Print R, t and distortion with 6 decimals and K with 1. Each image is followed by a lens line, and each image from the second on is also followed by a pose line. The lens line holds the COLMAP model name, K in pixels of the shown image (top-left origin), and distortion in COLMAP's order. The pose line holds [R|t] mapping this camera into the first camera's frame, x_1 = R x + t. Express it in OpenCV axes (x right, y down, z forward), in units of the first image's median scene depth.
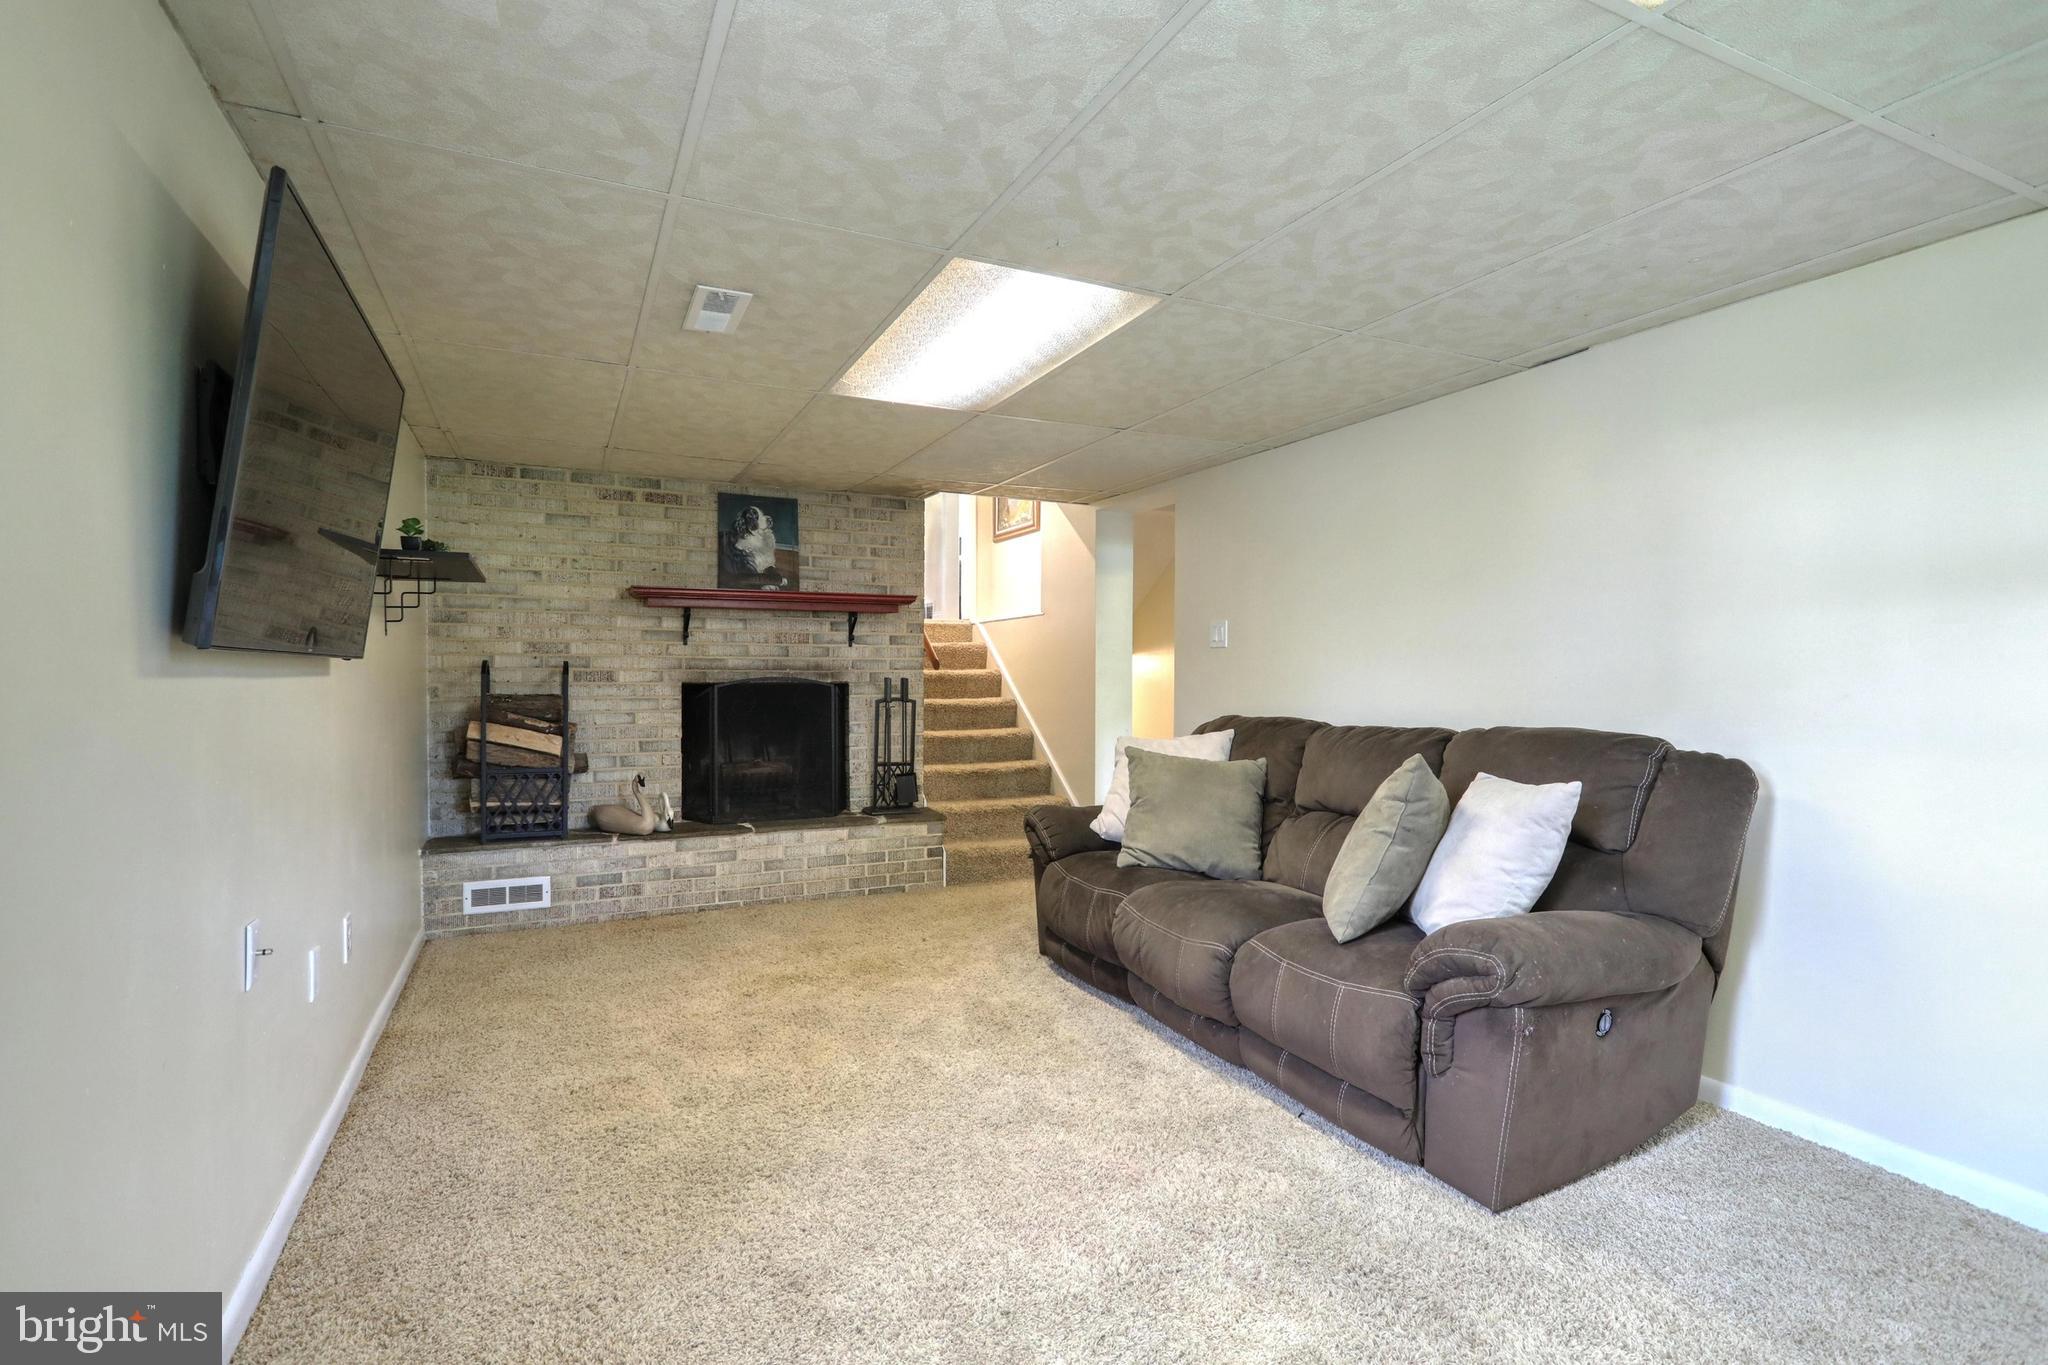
lens RADIAL K [[976.1, 0, 1023.8], [0, 976.1, 666.4], [0, 0, 1]] dist [0.001226, -0.001345]
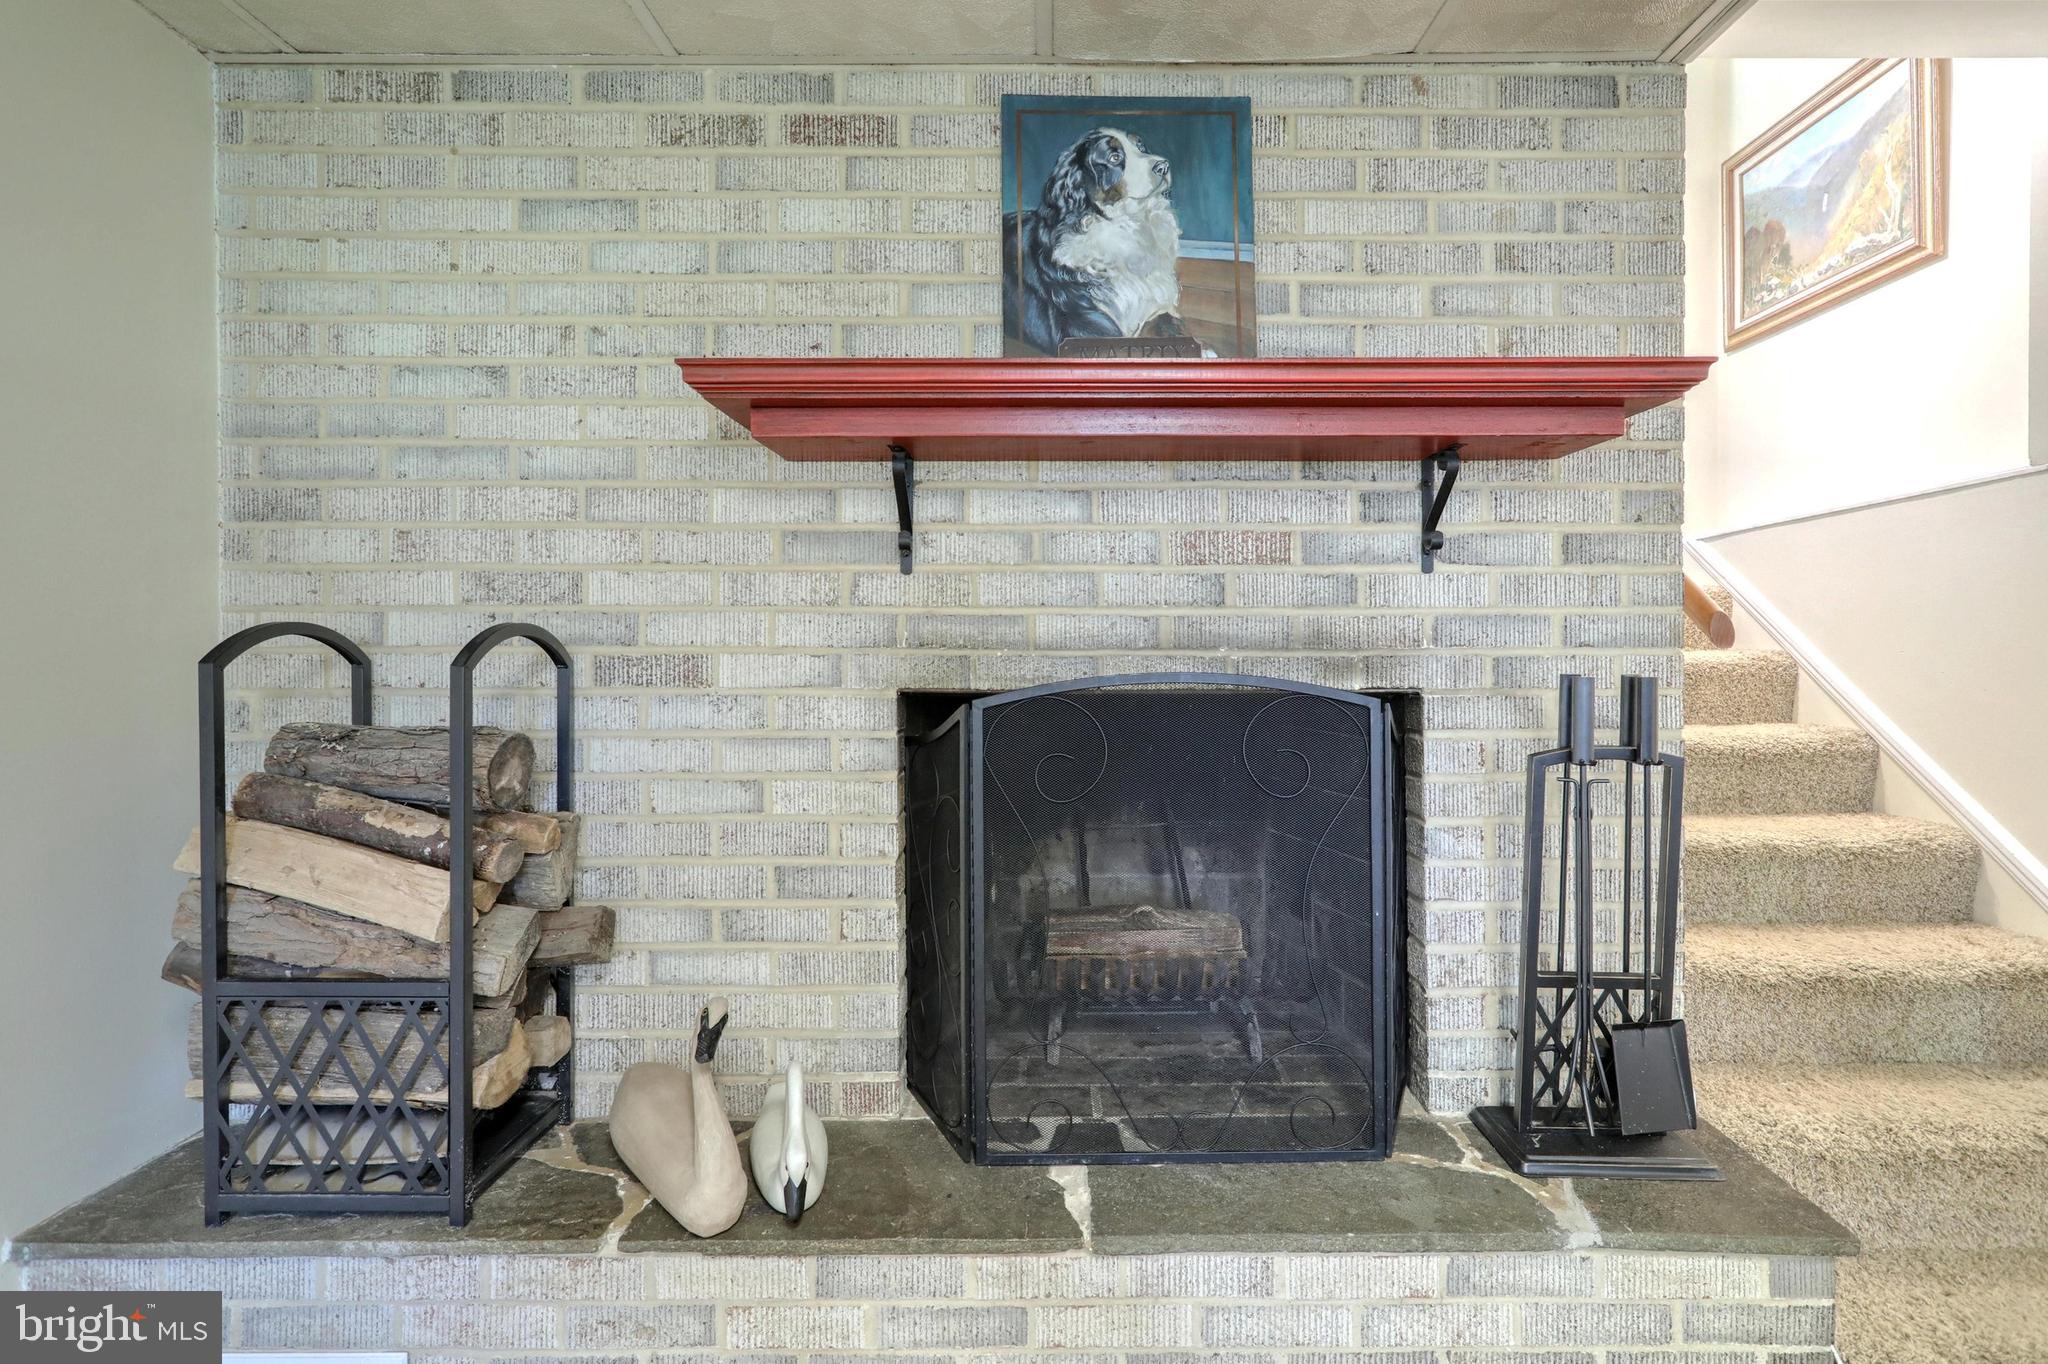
lens RADIAL K [[976.1, 0, 1032.2], [0, 976.1, 663.1], [0, 0, 1]] dist [0.001226, -0.001345]
pose [[0.891928, -0.002618, -0.452170, -0.162338], [0.005344, 0.999974, 0.004754, 0.006400], [0.452146, -0.006656, 0.891919, 0.727835]]
